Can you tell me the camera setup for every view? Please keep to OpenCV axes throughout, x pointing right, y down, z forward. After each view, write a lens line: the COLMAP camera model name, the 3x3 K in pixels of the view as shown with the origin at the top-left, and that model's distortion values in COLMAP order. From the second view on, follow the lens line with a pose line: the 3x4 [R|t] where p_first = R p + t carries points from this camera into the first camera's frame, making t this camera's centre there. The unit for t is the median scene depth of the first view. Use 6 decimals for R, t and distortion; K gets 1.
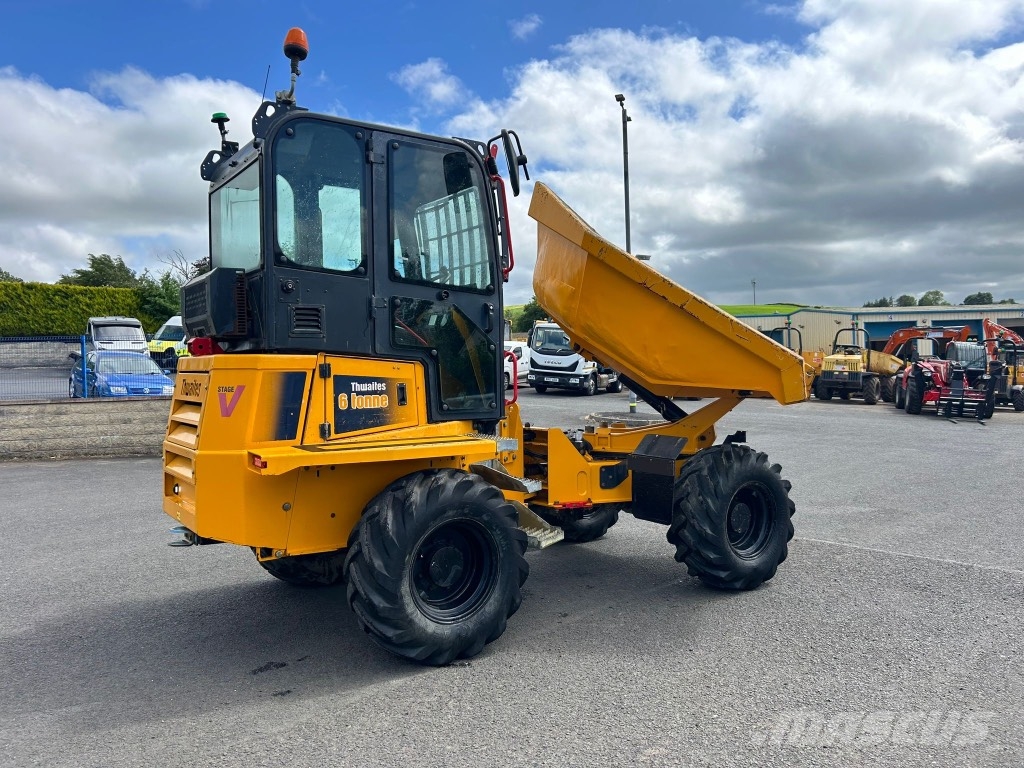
lens RADIAL K [[771.0, 0, 502.6], [0, 771.0, 380.2], [0, 0, 1]] dist [0.025925, -0.007295]
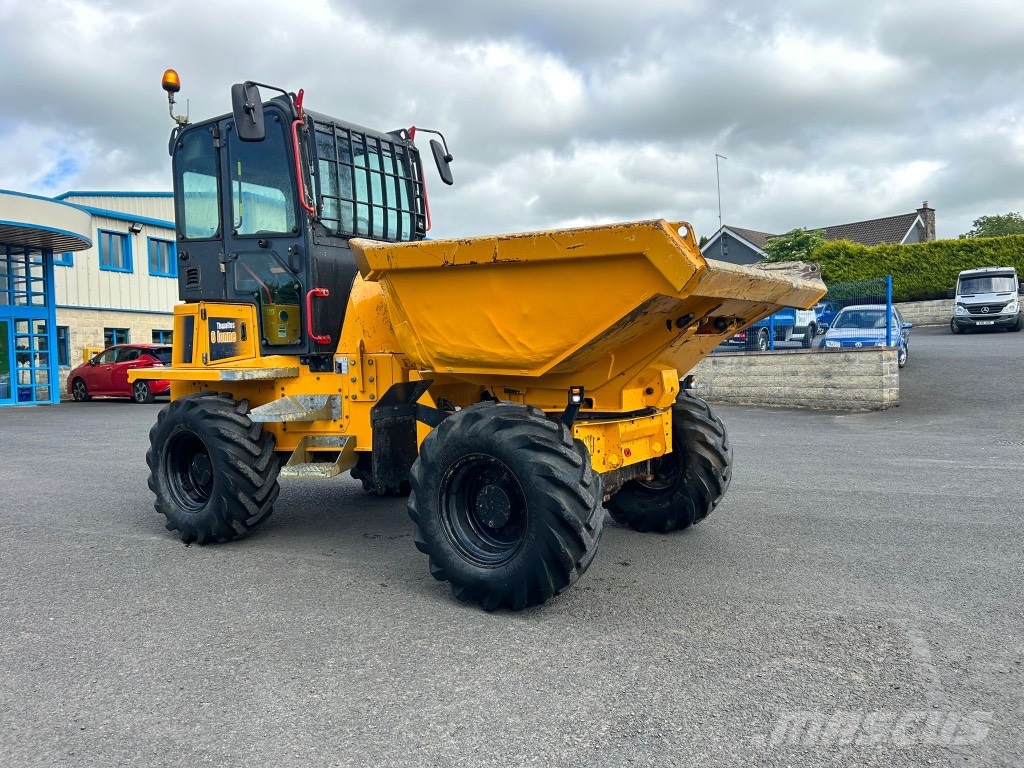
lens RADIAL K [[770.8, 0, 512.5], [0, 770.8, 390.4], [0, 0, 1]] dist [0.050757, -0.037448]
pose [[0.357138, 0.054081, -0.932485, 1.174750], [0.004928, 0.998199, 0.059779, 0.040114], [0.934039, -0.025945, 0.356229, 0.952741]]
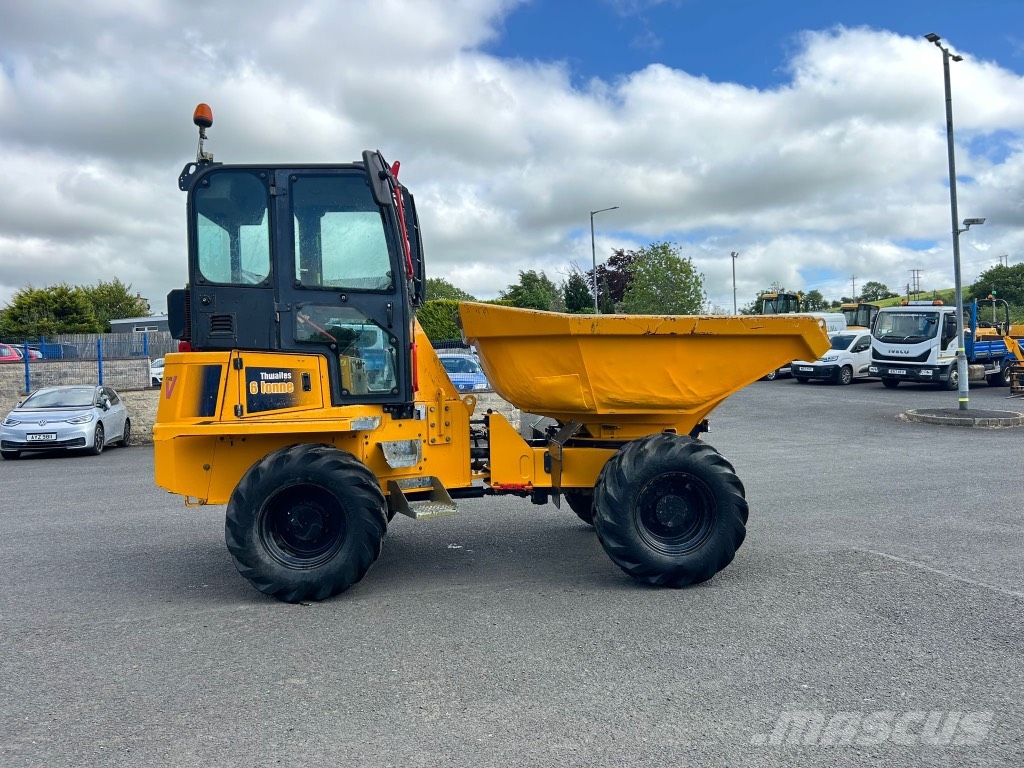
lens RADIAL K [[761.9, 0, 512.0], [0, 761.9, 384.0], [0, 0, 1]] dist [0.014832, -0.002607]
pose [[0.864741, -0.008745, -0.502142, 0.750469], [0.013035, 0.999902, 0.005035, 0.019761], [0.502049, -0.010900, 0.864770, 0.122029]]
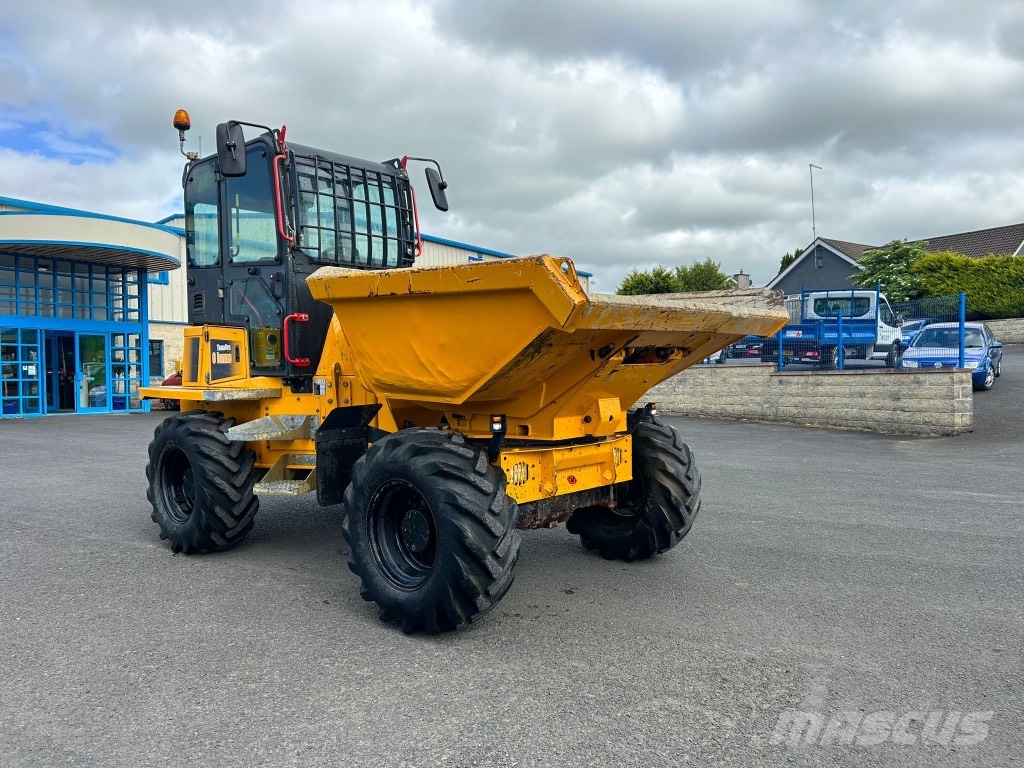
lens RADIAL K [[770.8, 0, 512.5], [0, 770.8, 390.4], [0, 0, 1]] dist [0.050757, -0.037448]
pose [[0.238868, 0.042629, -0.970116, 1.246049], [-0.004044, 0.999071, 0.042906, 0.022670], [0.971044, -0.006326, 0.238818, 1.132194]]
